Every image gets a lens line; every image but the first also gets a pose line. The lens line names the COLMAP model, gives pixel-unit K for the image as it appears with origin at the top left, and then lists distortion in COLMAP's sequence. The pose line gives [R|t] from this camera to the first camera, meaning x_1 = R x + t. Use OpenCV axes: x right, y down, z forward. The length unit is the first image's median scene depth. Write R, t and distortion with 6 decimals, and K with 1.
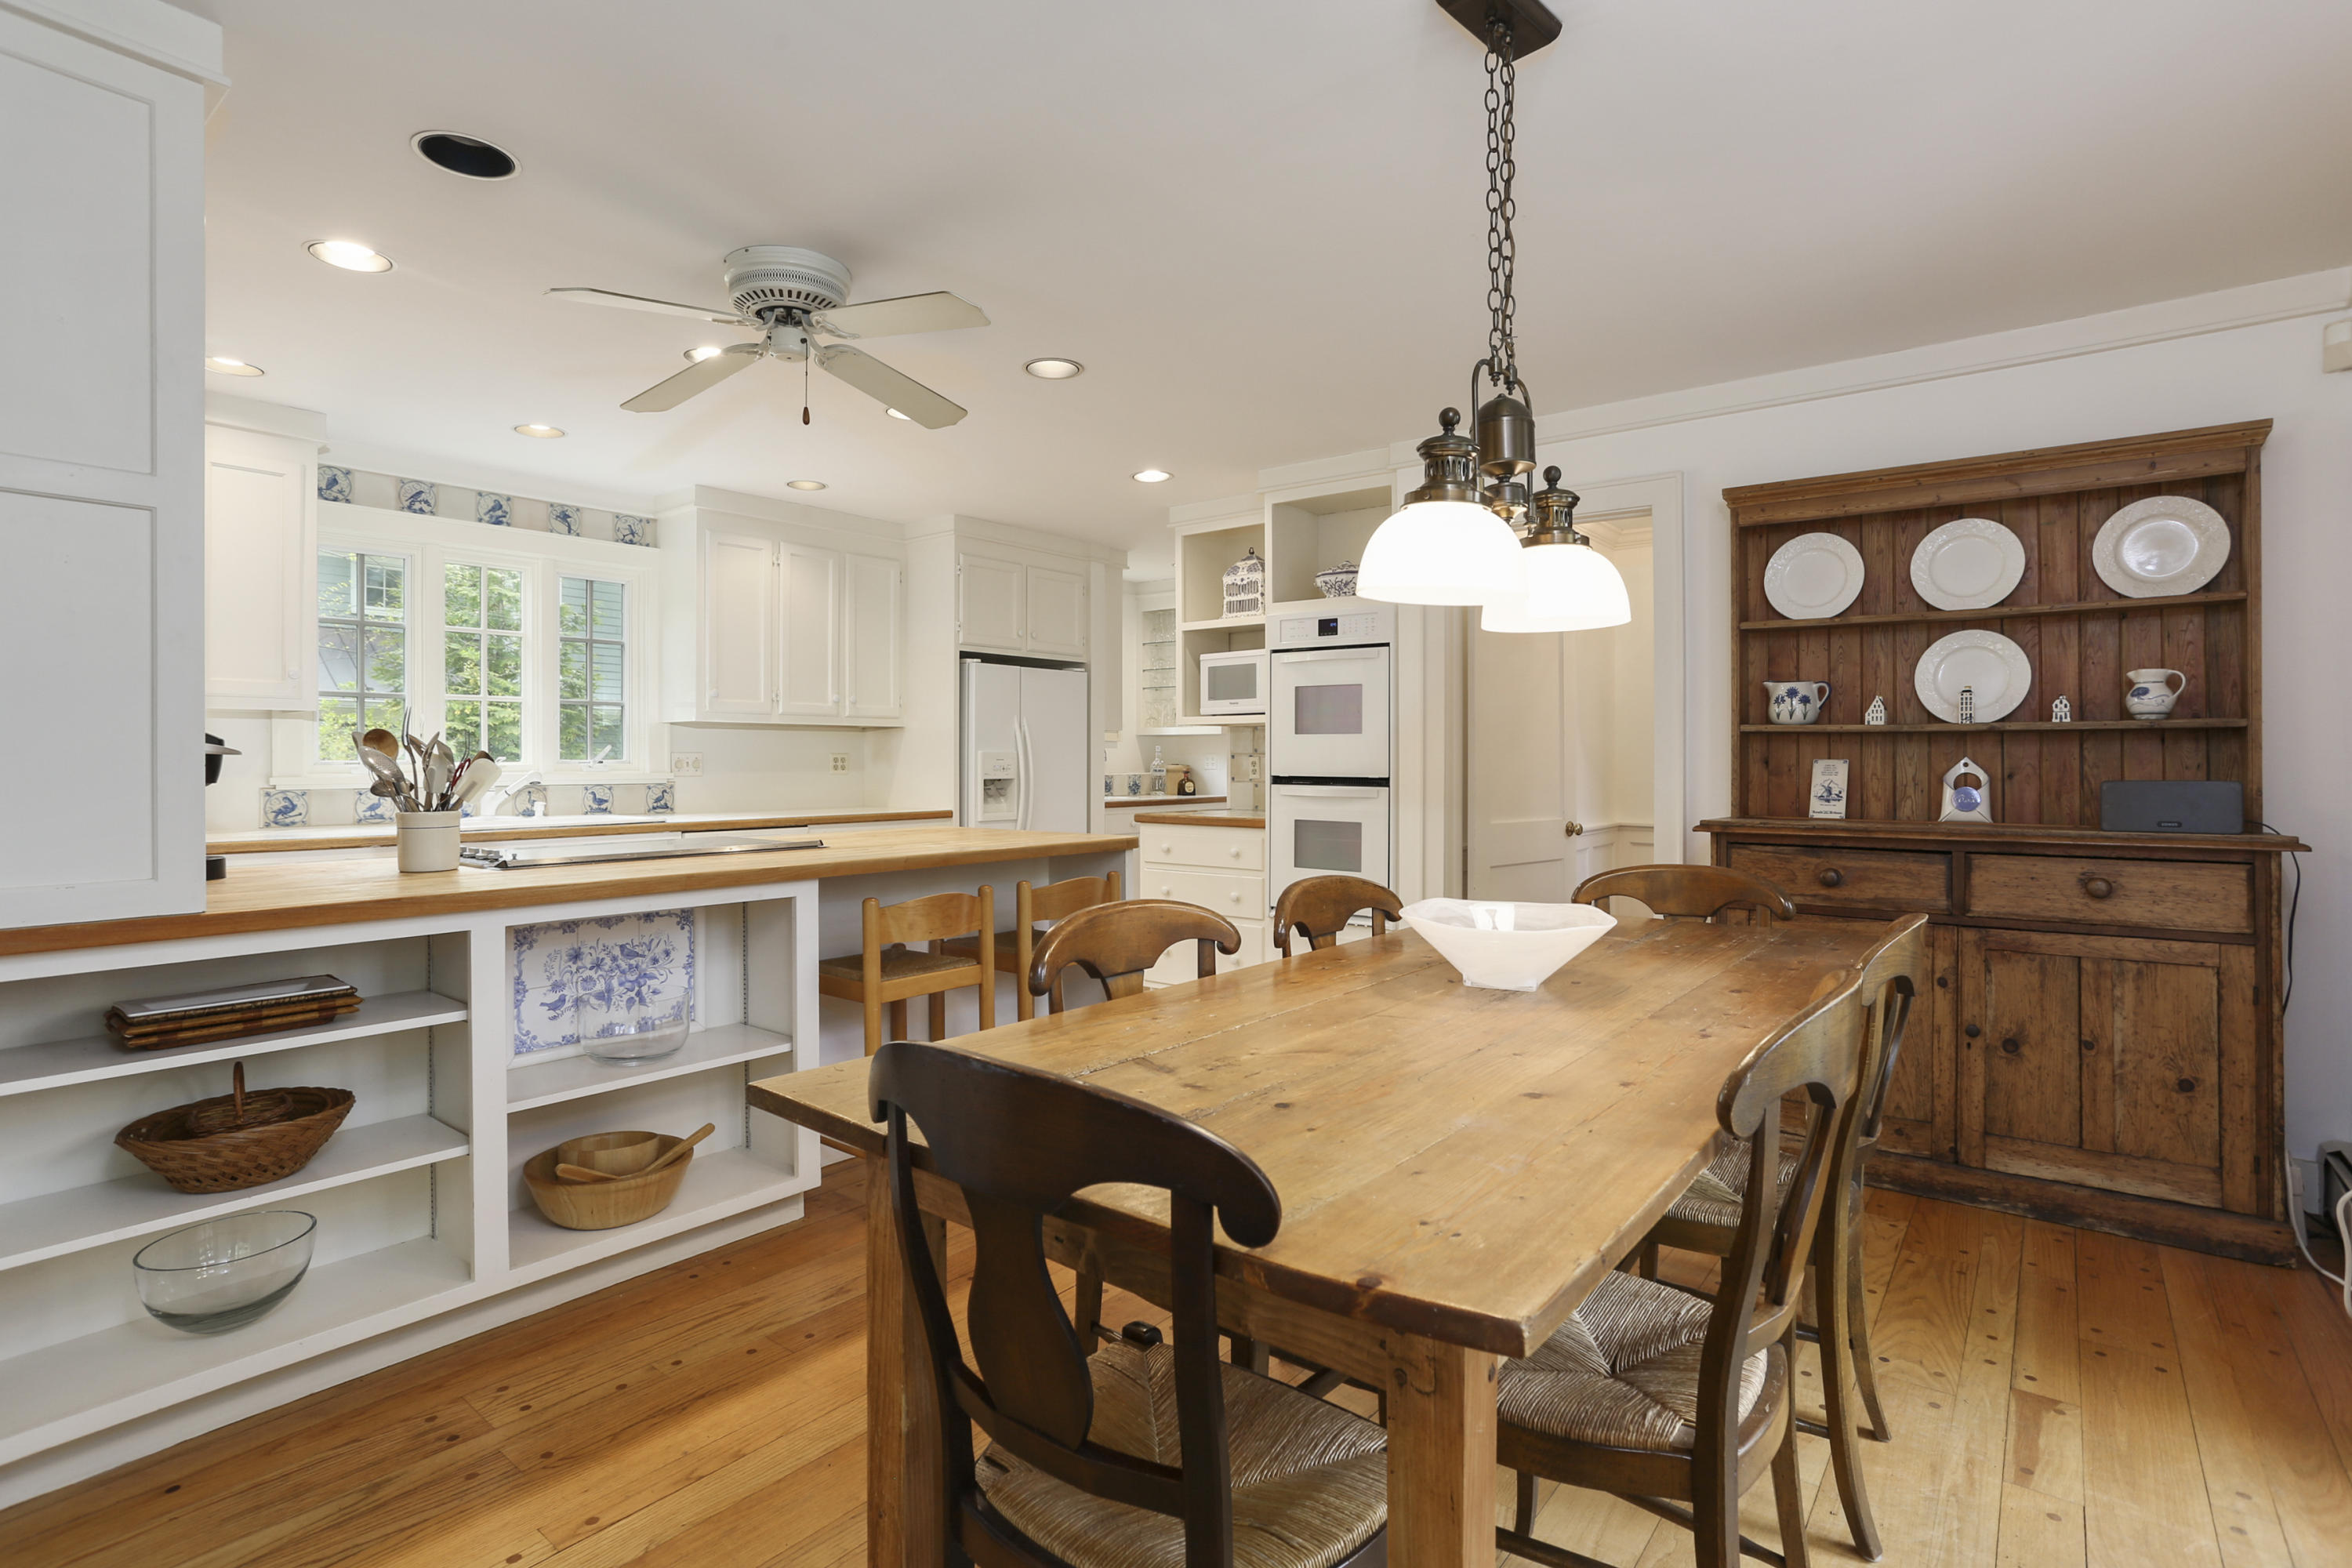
lens RADIAL K [[1132.2, 0, 1176.1], [0, 1132.2, 784.9], [0, 0, 1]] dist [-0.036770, 0.007008]
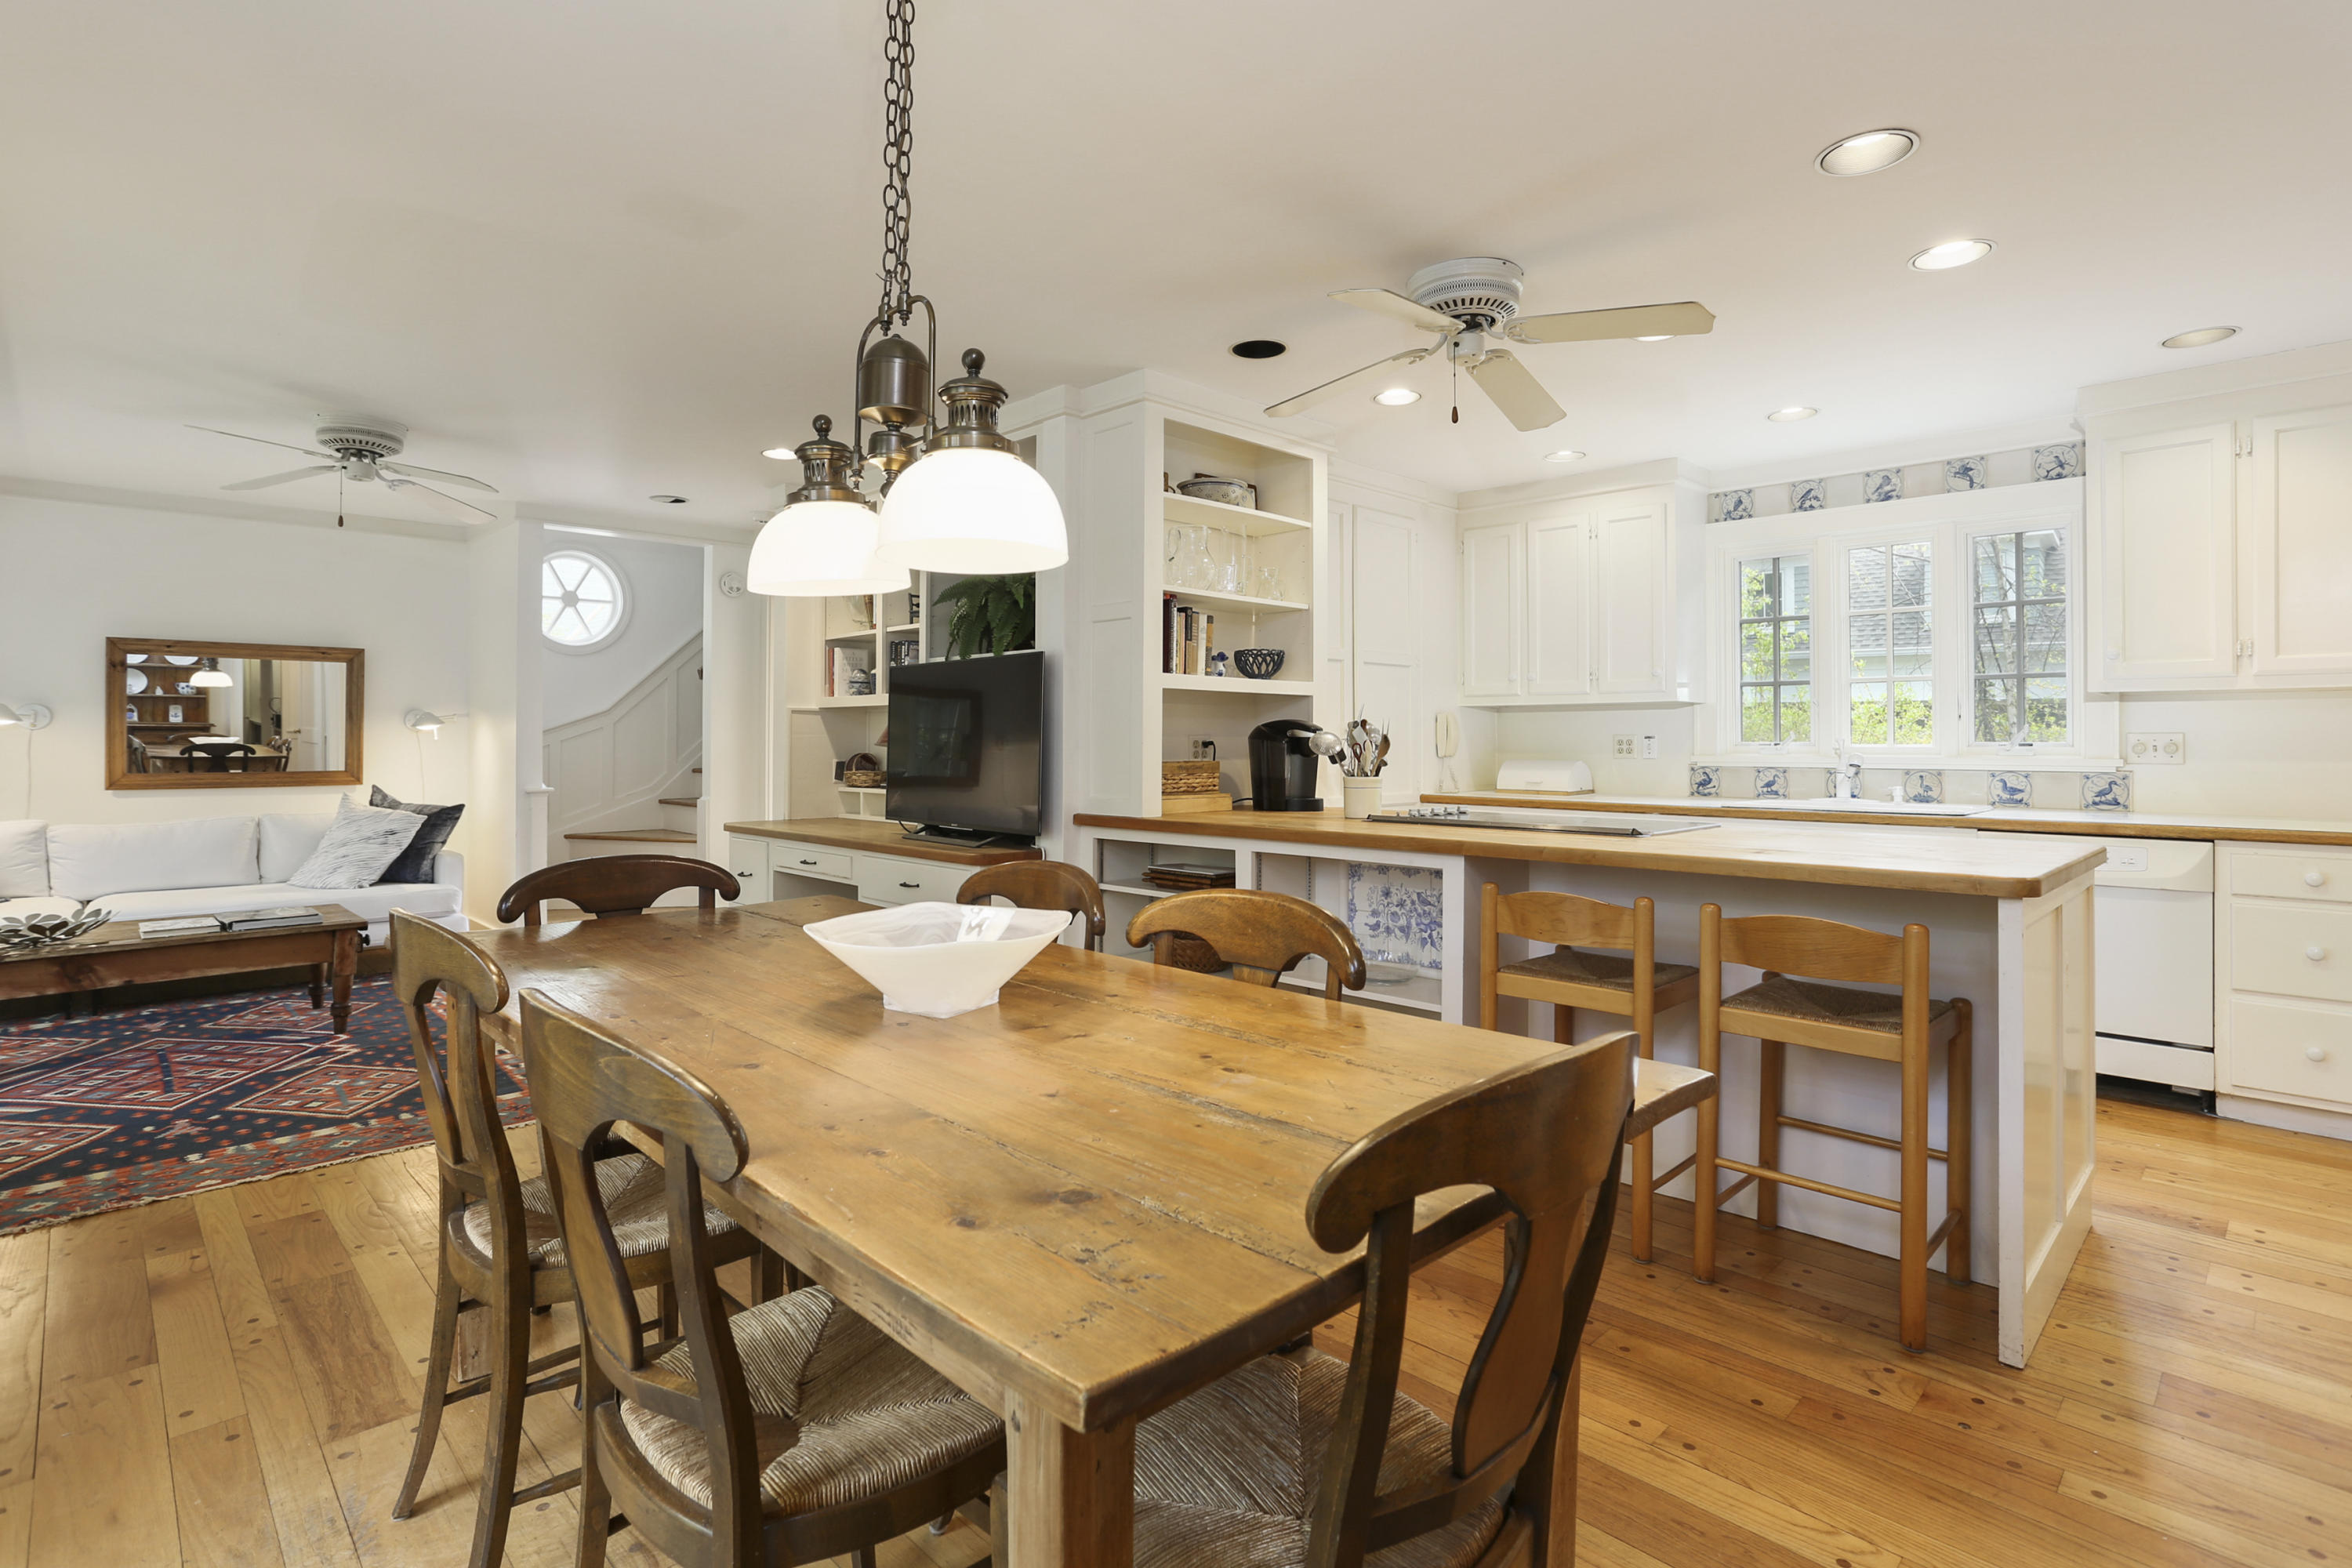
lens RADIAL K [[1132.2, 0, 1162.8], [0, 1132.2, 737.6], [0, 0, 1]] dist [-0.036770, 0.007008]
pose [[-0.121538, -0.004791, -0.992575, 0.631038], [-0.024141, 0.999707, -0.001870, -0.013750], [0.992293, 0.023734, -0.121618, 0.723971]]
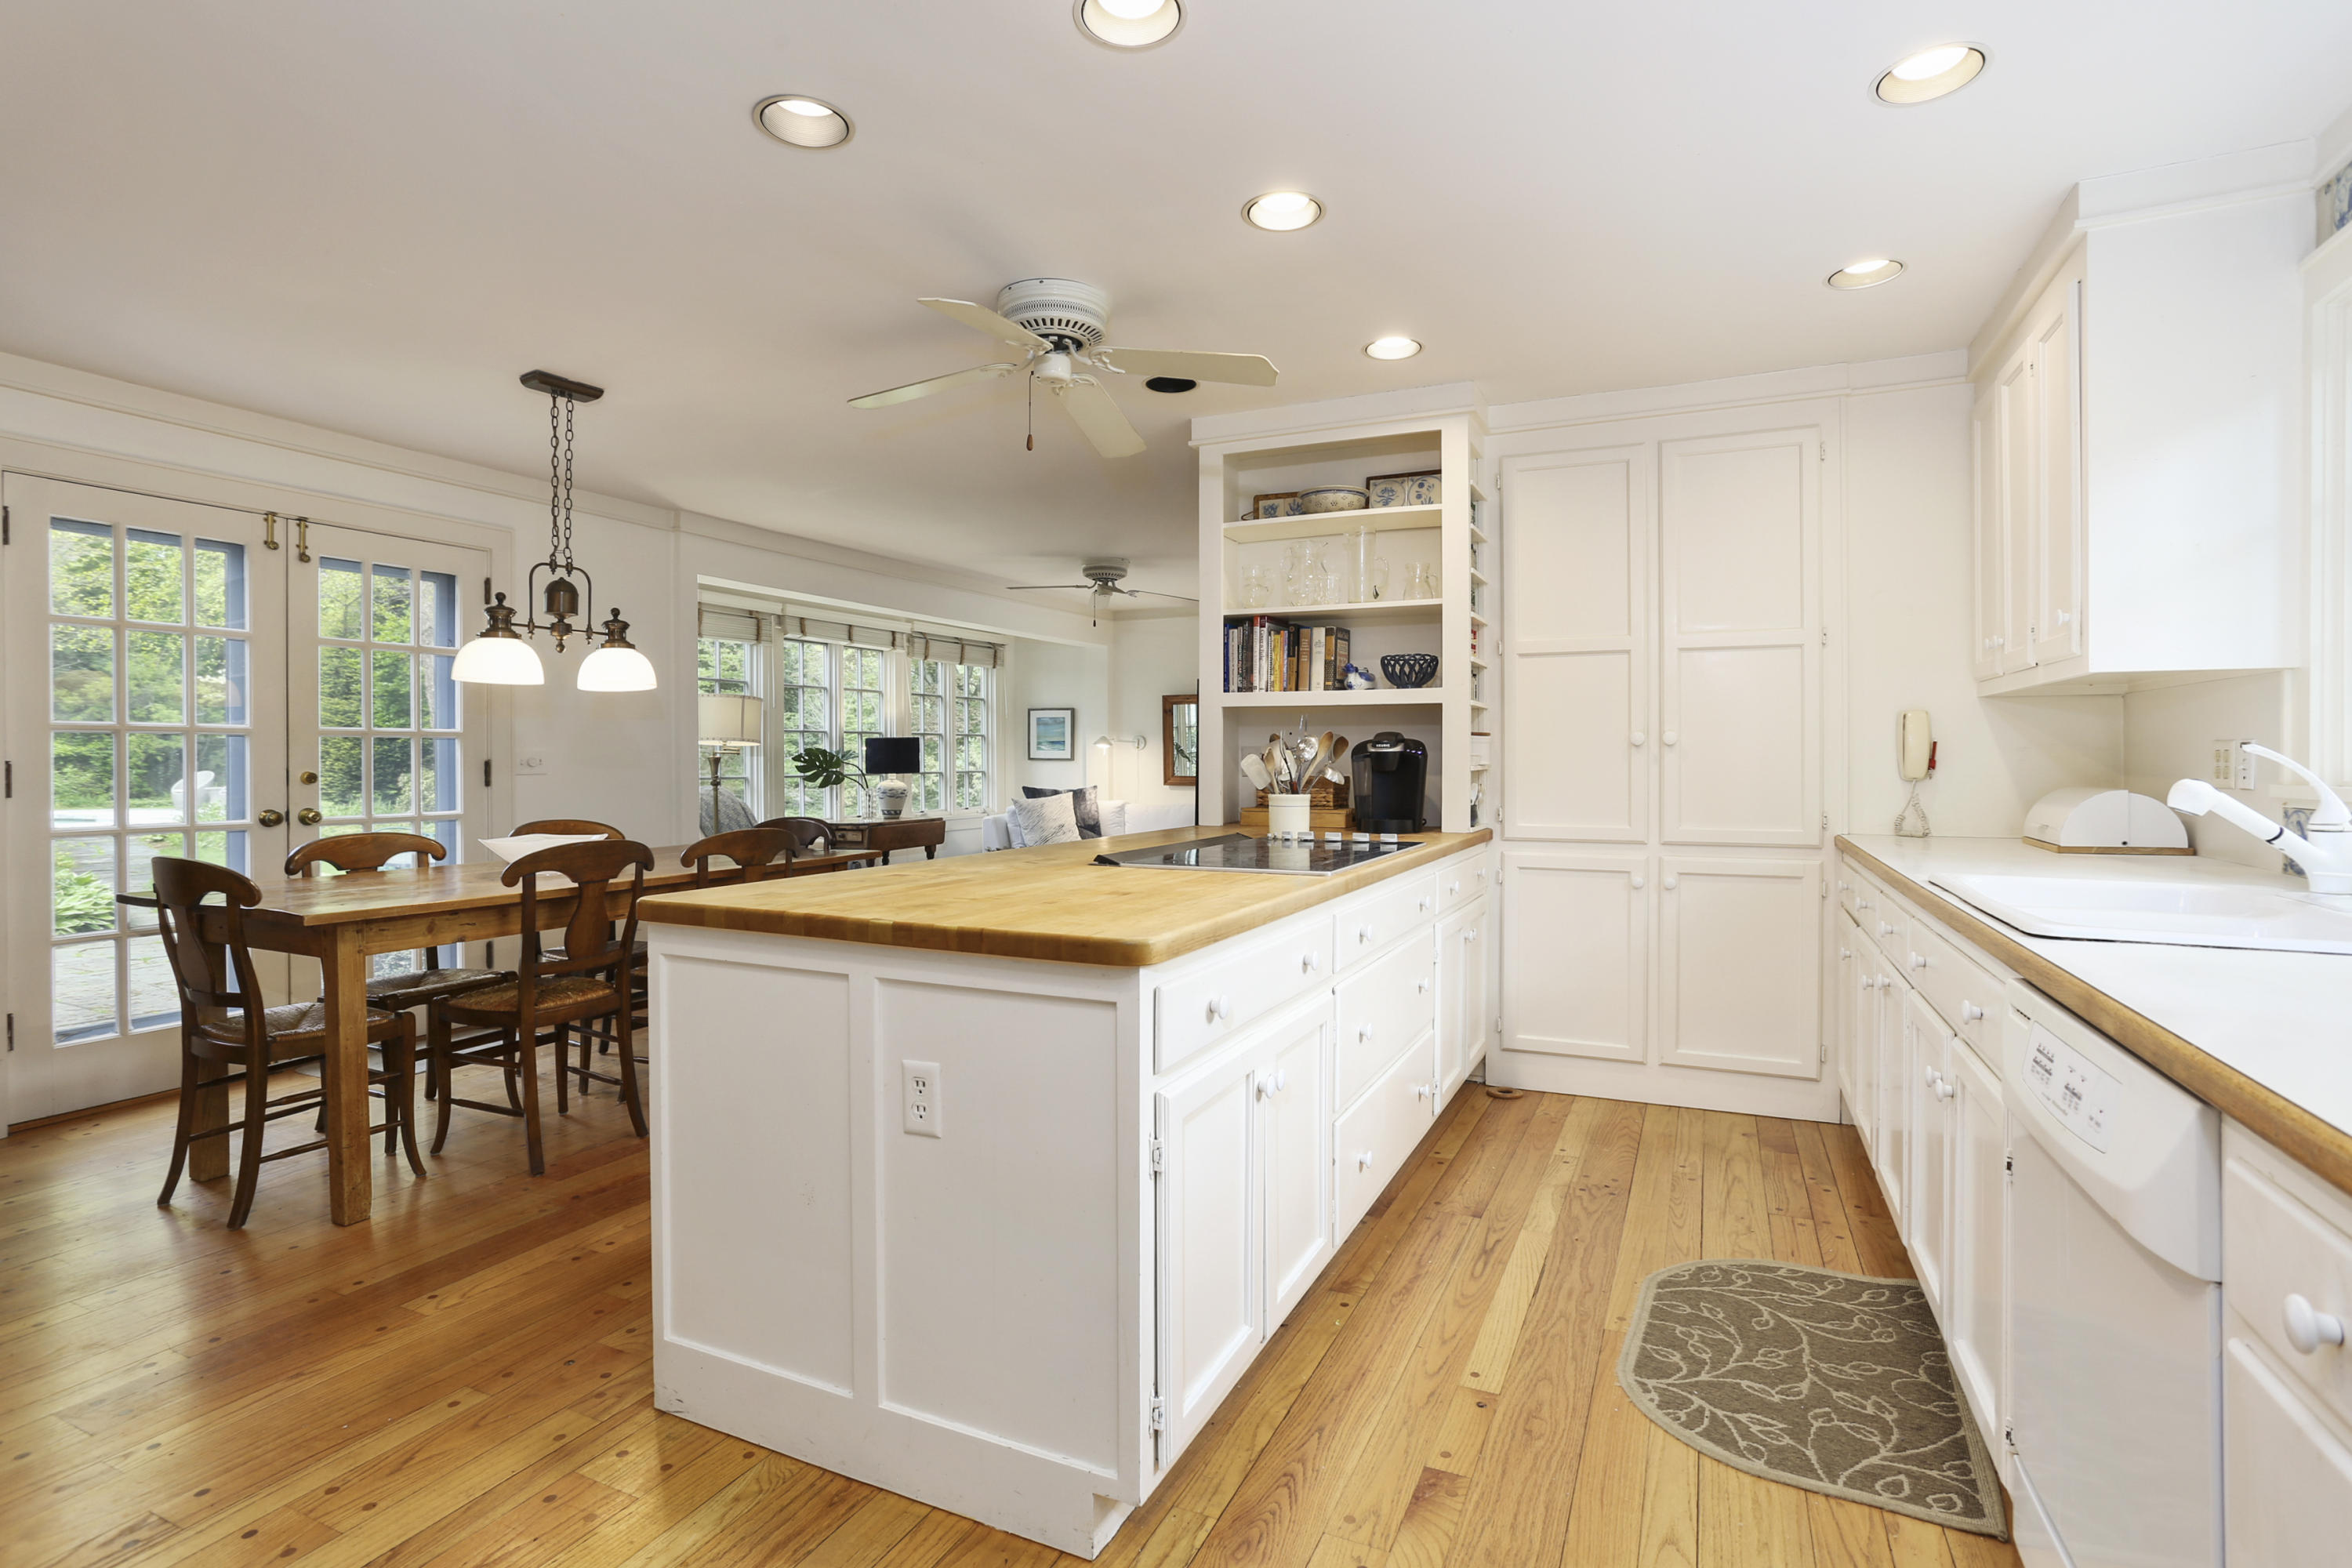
lens RADIAL K [[1132.2, 0, 1184.2], [0, 1132.2, 774.9], [0, 0, 1]] dist [-0.036770, 0.007008]
pose [[-0.968936, 0.004066, -0.247278, -0.150982], [-0.006011, 0.999182, 0.039982, -0.041719], [0.247238, 0.040226, -0.968119, 1.747950]]
